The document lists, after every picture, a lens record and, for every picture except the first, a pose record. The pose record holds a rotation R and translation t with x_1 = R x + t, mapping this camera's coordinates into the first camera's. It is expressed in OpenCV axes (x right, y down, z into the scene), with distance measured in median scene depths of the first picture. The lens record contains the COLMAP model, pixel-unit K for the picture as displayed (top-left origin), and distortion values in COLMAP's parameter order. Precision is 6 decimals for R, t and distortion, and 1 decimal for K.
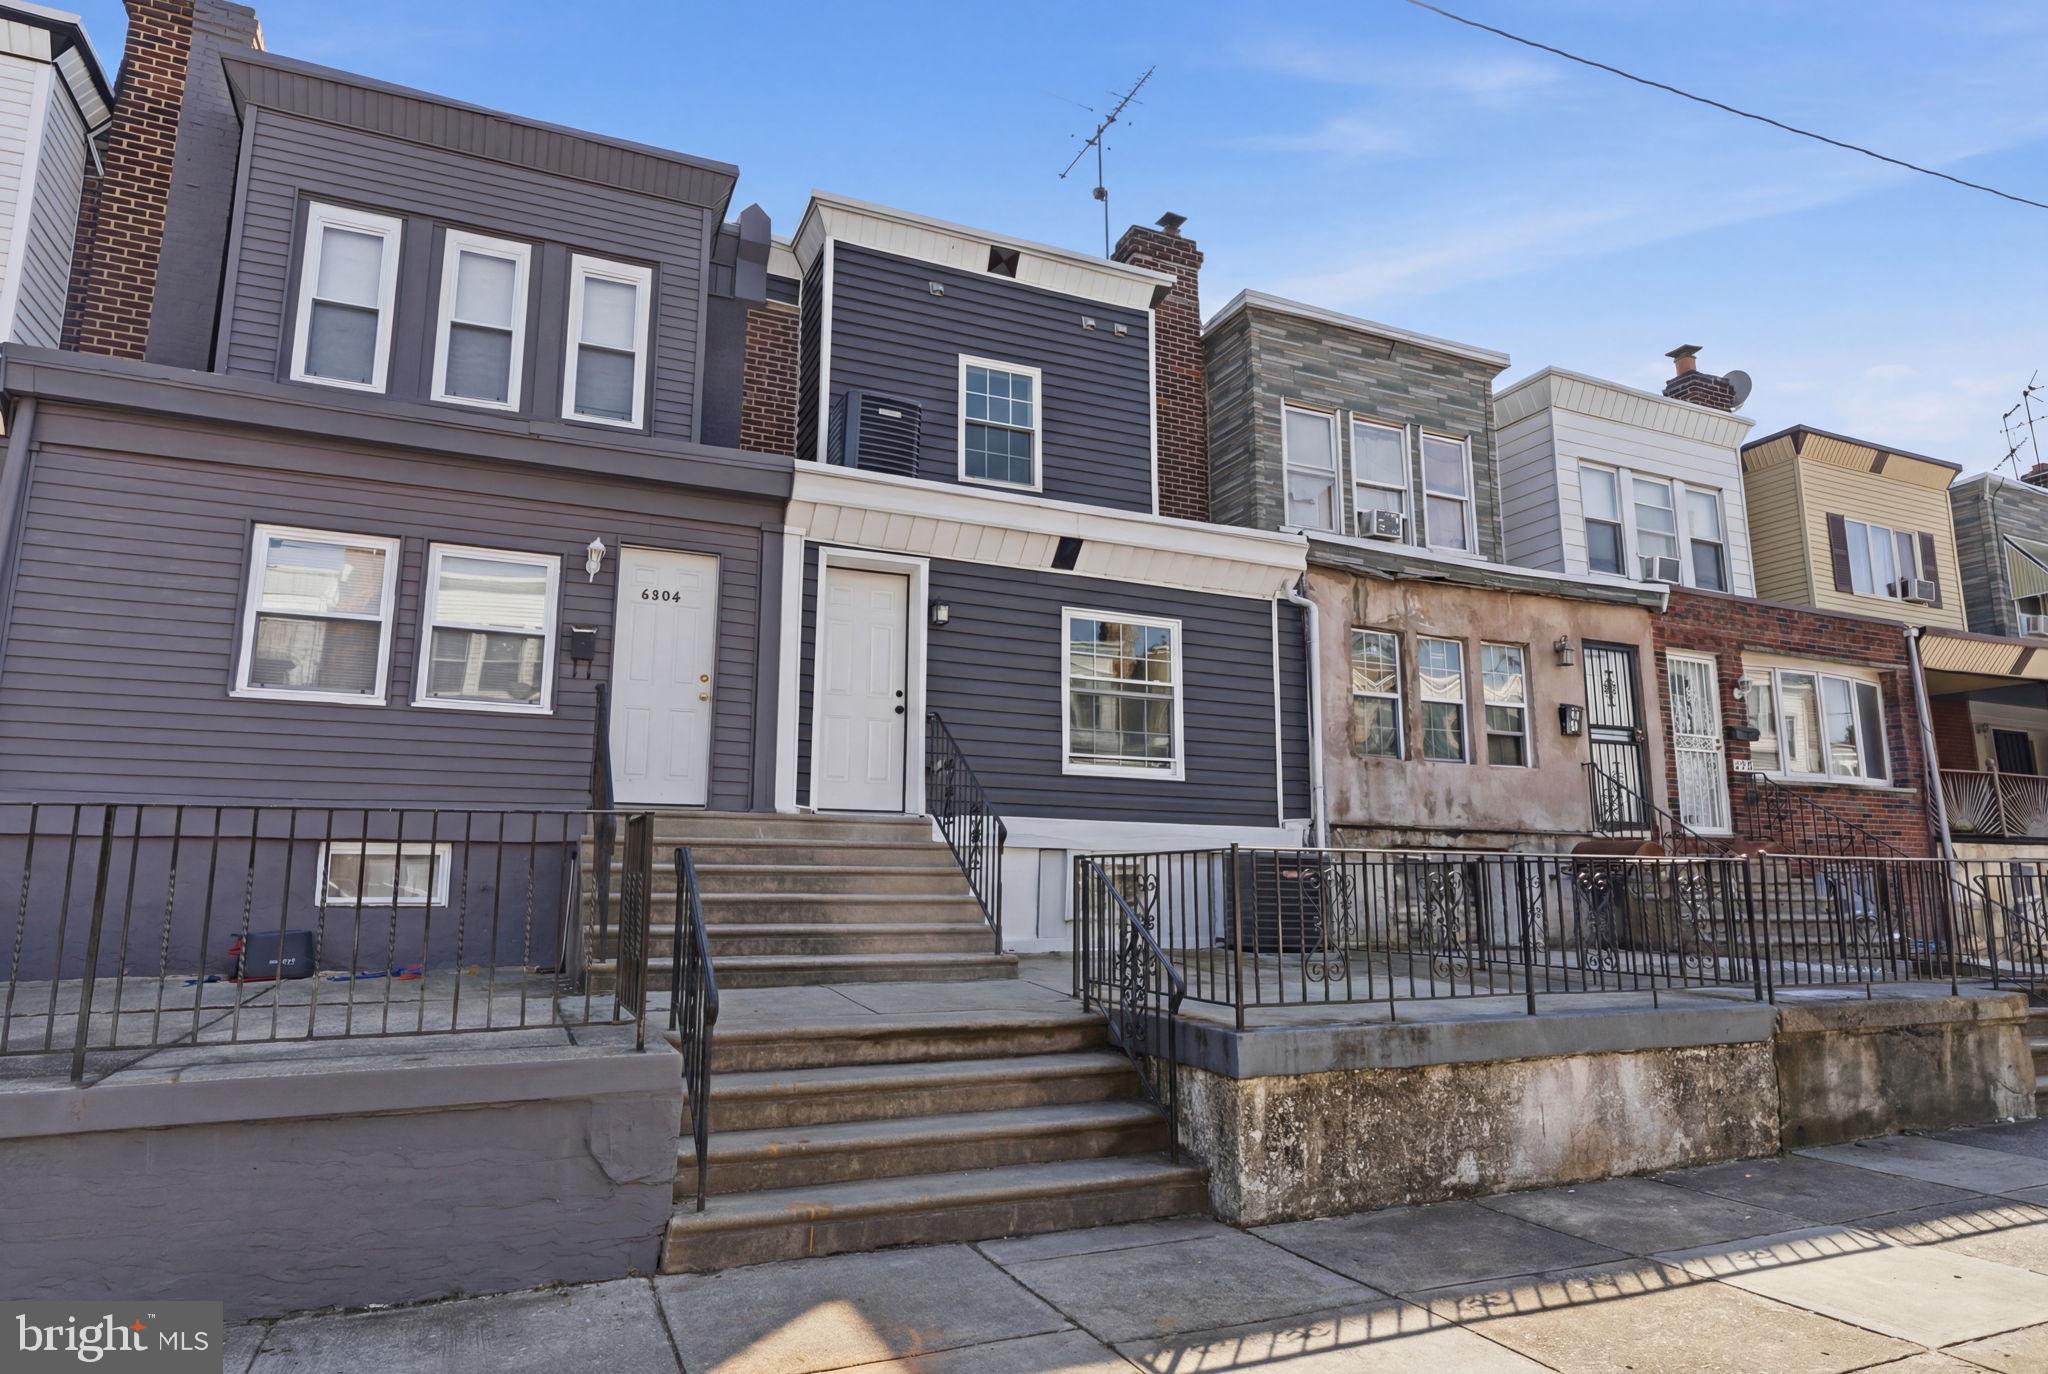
lens RADIAL K [[1116.7, 0, 1022.9], [0, 1116.7, 687.5], [0, 0, 1]] dist [-0.001034, -0.001253]
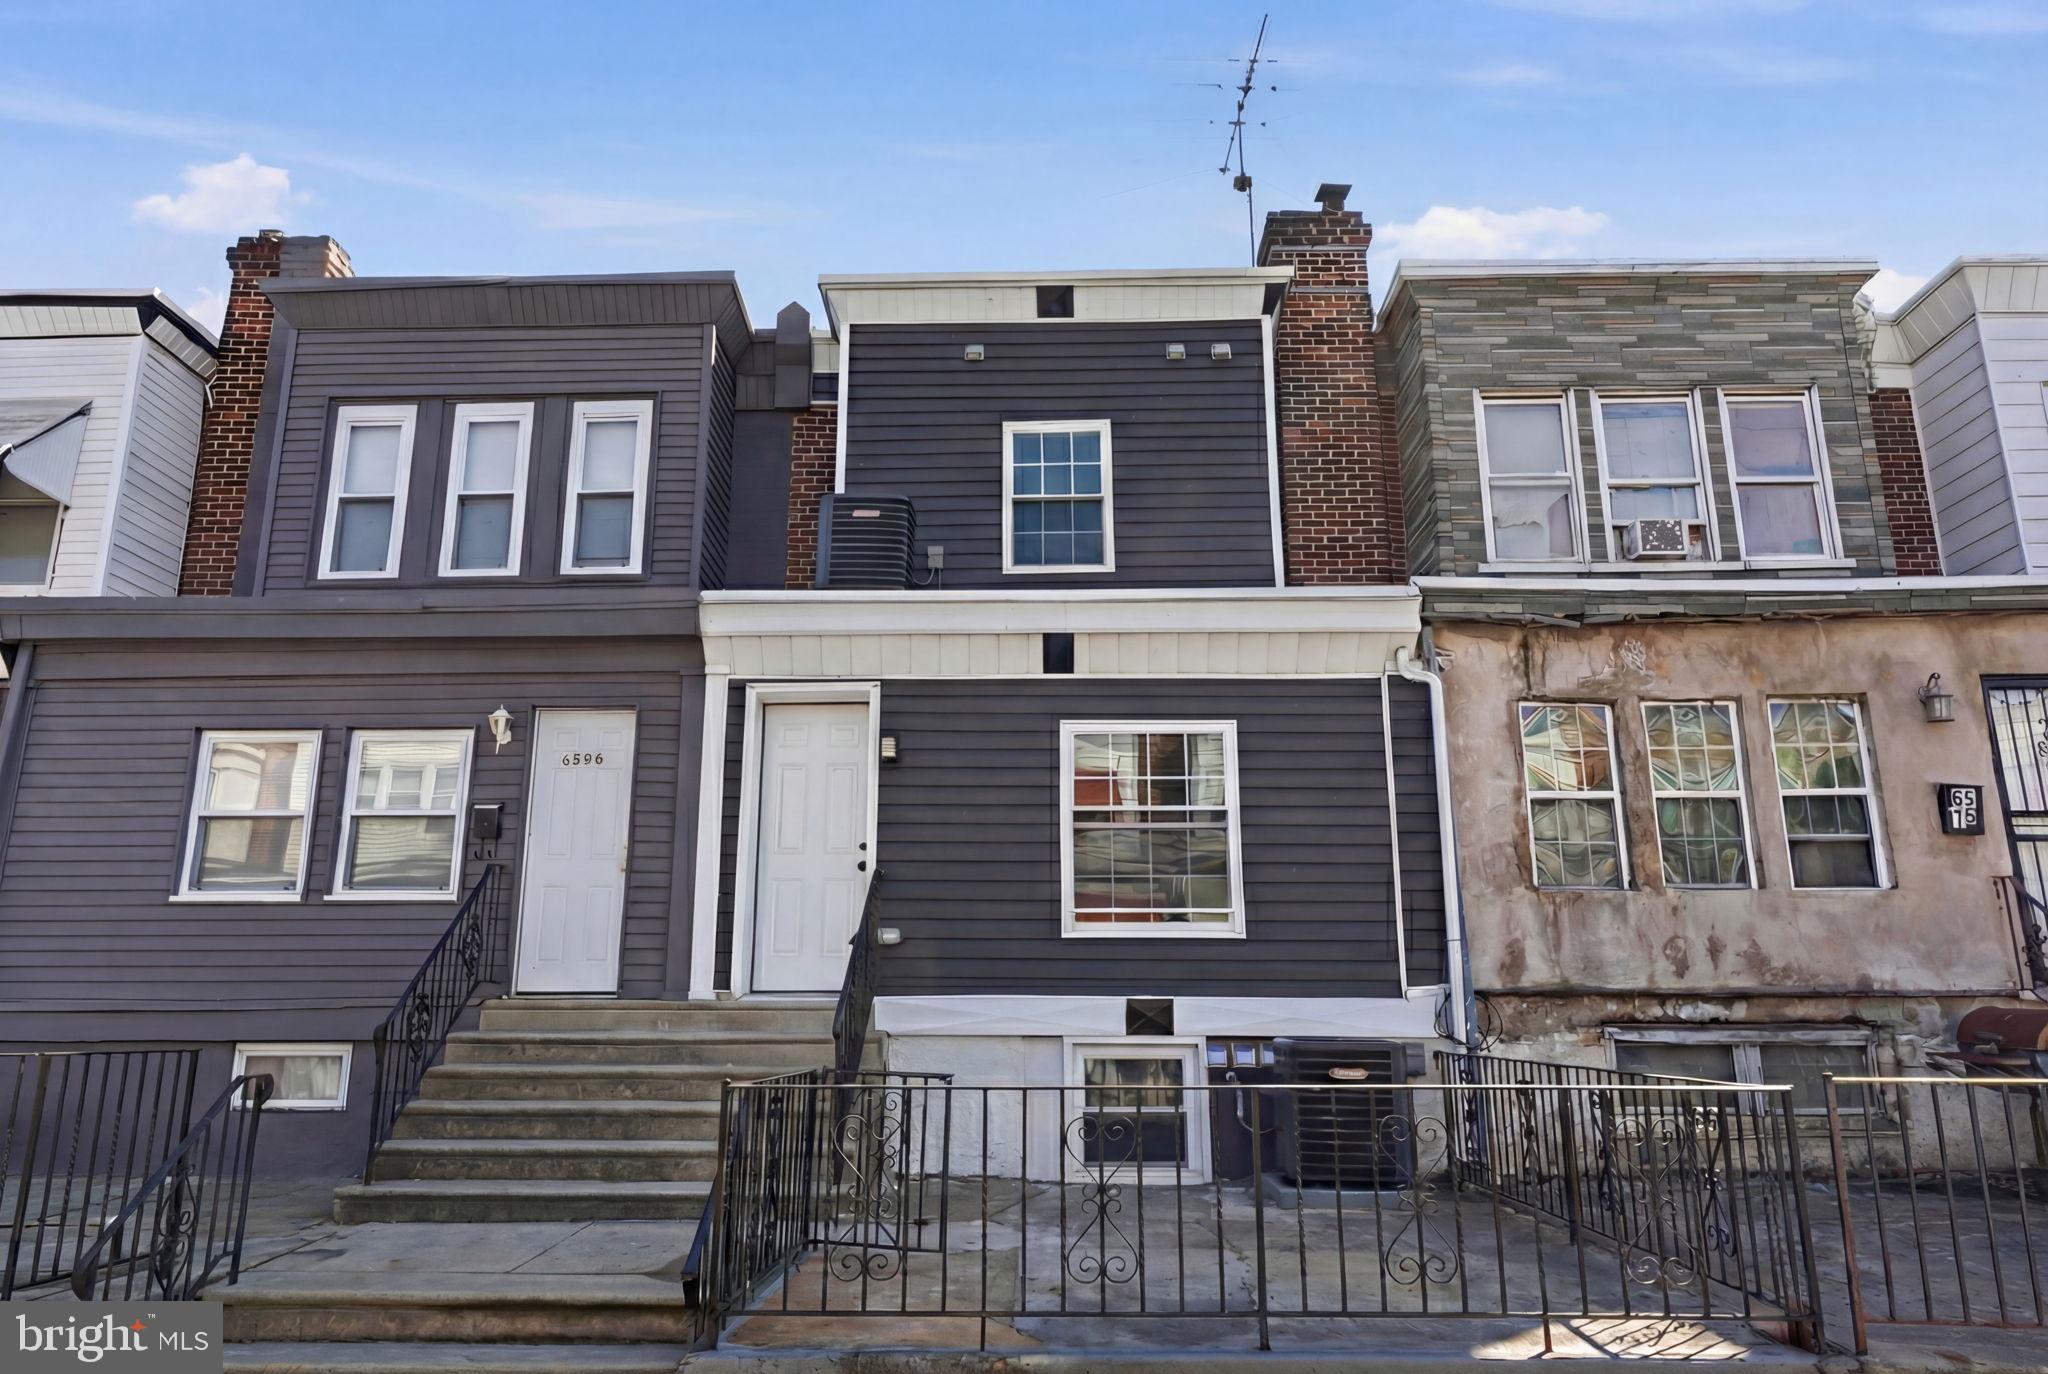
lens RADIAL K [[1318.4, 0, 1024.6], [0, 1318.4, 692.3], [0, 0, 1]] dist [-0.001211, -0.003022]
pose [[0.913105, -0.106033, -0.393695, 0.362441], [0.076201, 0.992959, -0.090698, -0.009675], [0.400540, 0.052817, 0.914756, 0.132583]]
